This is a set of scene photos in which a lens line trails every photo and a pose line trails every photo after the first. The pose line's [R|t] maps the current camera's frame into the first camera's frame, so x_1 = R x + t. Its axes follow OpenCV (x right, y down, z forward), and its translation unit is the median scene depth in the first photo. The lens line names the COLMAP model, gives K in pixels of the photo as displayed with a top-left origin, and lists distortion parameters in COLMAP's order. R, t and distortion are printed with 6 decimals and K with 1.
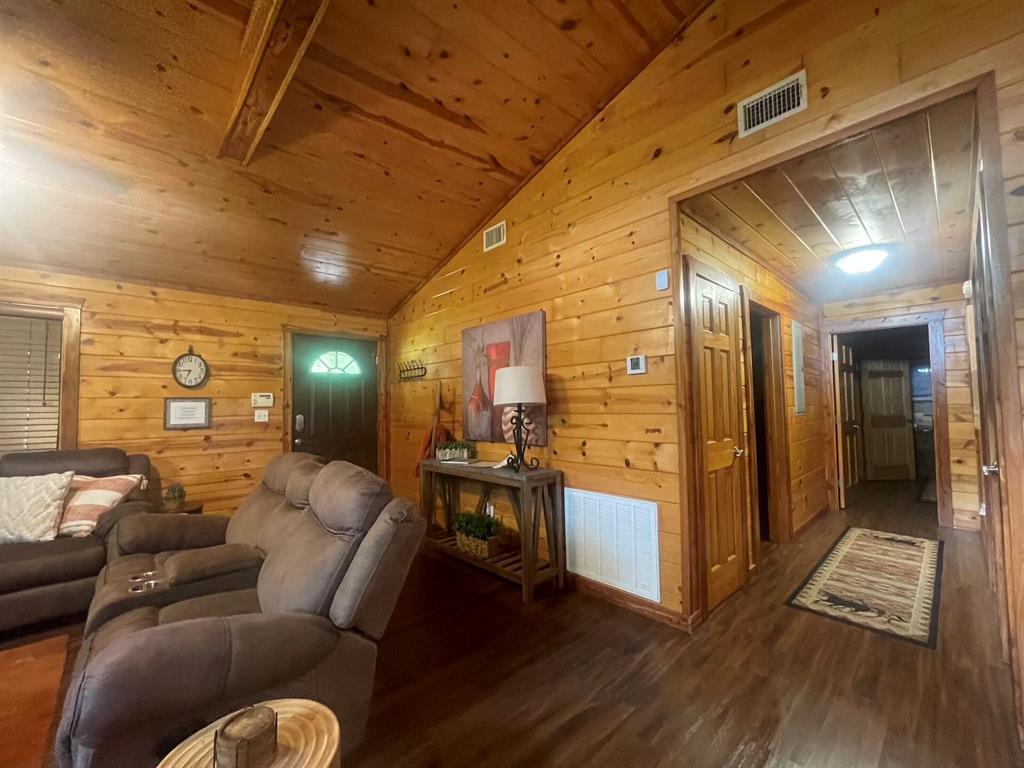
lens RADIAL K [[415.3, 0, 508.8], [0, 415.3, 387.9], [0, 0, 1]] dist [-0.001207, -0.000511]
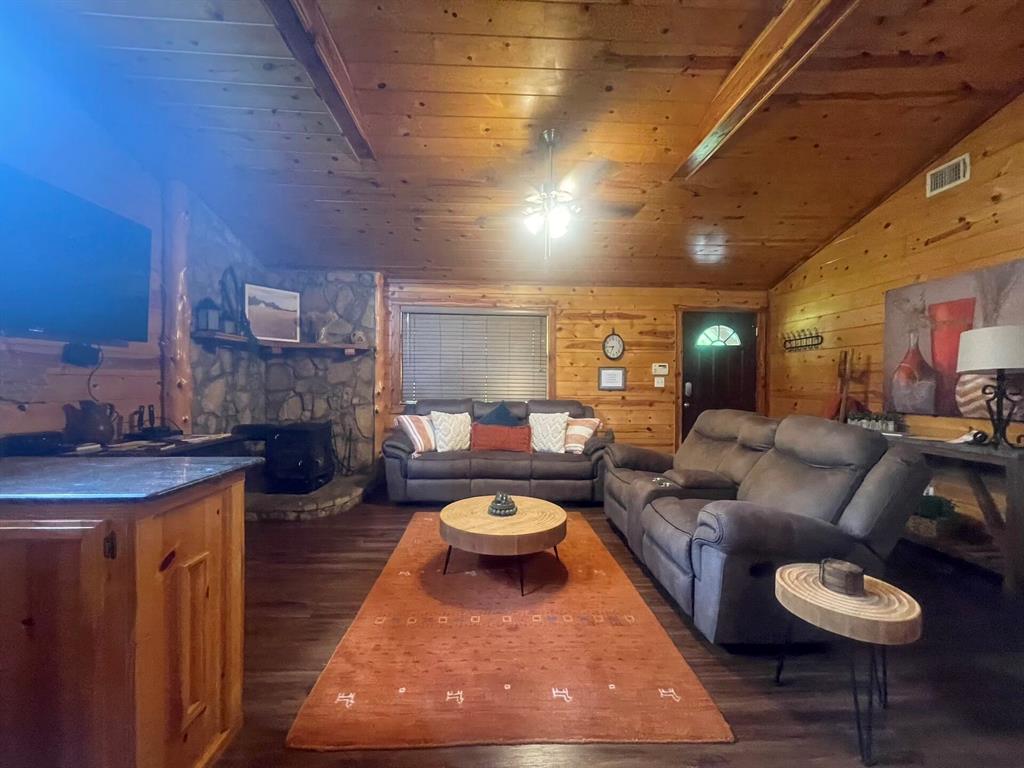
lens RADIAL K [[415.3, 0, 508.8], [0, 415.3, 387.9], [0, 0, 1]] dist [-0.001207, -0.000511]
pose [[0.762559, 0.028127, -0.646307, -0.158445], [0.008521, 0.998531, 0.053509, 0.016683], [0.646862, -0.046311, 0.761199, -0.246342]]
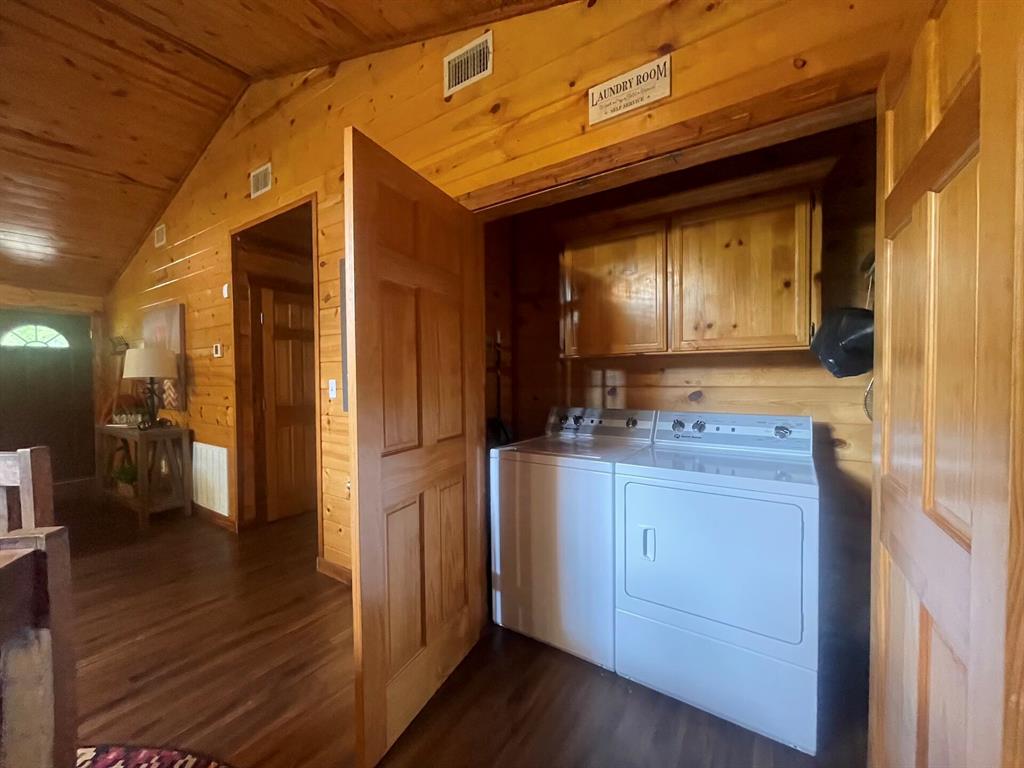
lens RADIAL K [[406.2, 0, 512.0], [0, 406.2, 384.0], [0, 0, 1]] dist [0.000832, 0.000183]
pose [[0.970904, 0.001595, 0.239462, 0.652494], [-0.017893, 0.997666, 0.065901, -0.035832], [-0.238798, -0.068268, 0.968667, -0.385839]]
